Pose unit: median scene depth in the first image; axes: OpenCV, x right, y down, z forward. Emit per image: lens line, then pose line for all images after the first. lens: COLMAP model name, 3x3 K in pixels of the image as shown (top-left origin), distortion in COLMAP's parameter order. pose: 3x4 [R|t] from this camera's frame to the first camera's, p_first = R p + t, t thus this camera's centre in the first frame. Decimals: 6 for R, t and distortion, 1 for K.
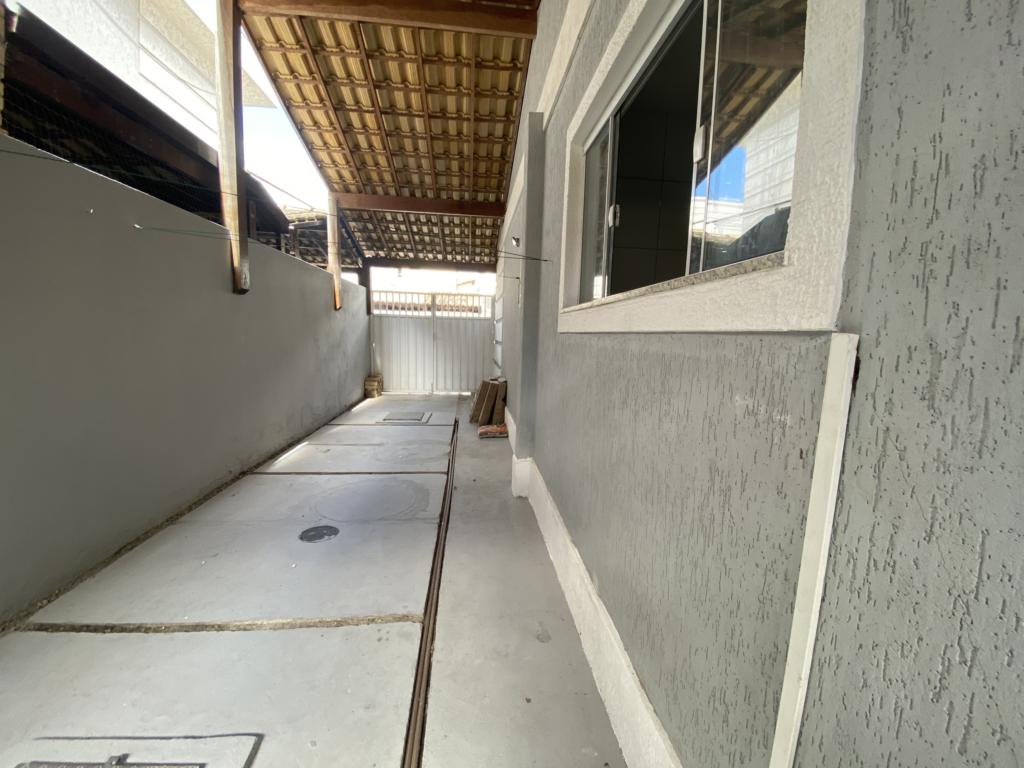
lens RADIAL K [[419.0, 0, 512.0], [0, 419.0, 384.0], [0, 0, 1]] dist [0.020090, -0.017745]
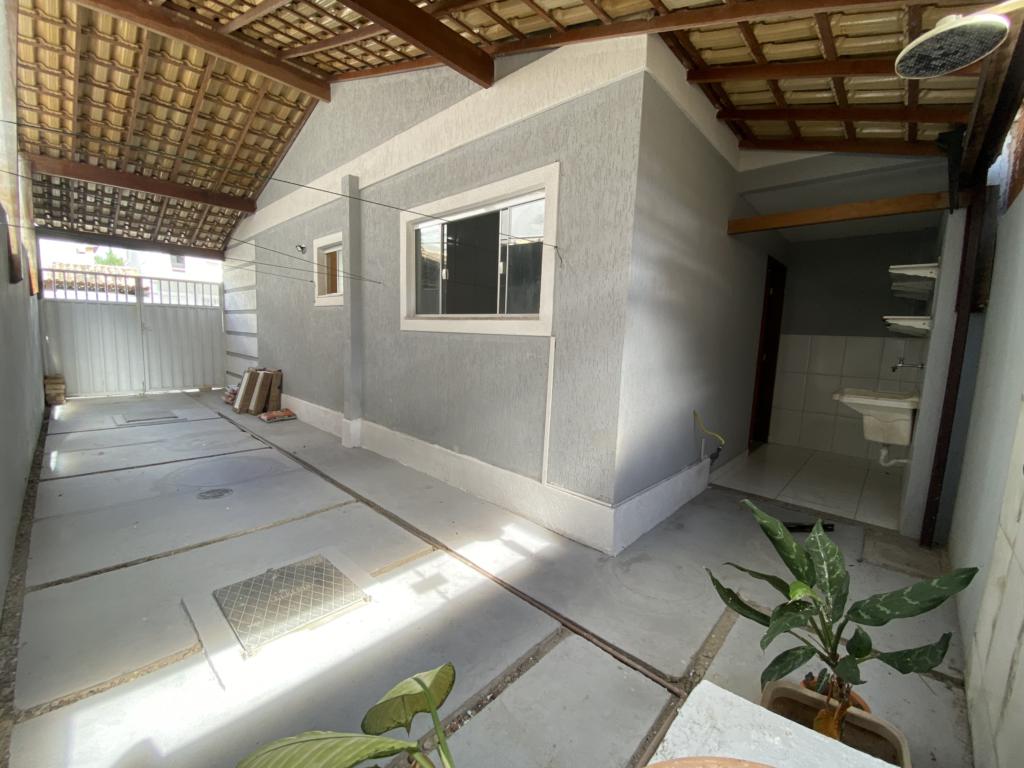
lens RADIAL K [[419.0, 0, 512.0], [0, 419.0, 384.0], [0, 0, 1]] dist [0.020090, -0.017745]
pose [[0.764403, -0.078869, 0.639896, -0.380423], [0.063297, 0.996875, 0.047255, 0.022967], [-0.641624, 0.004382, 0.767007, -0.337714]]
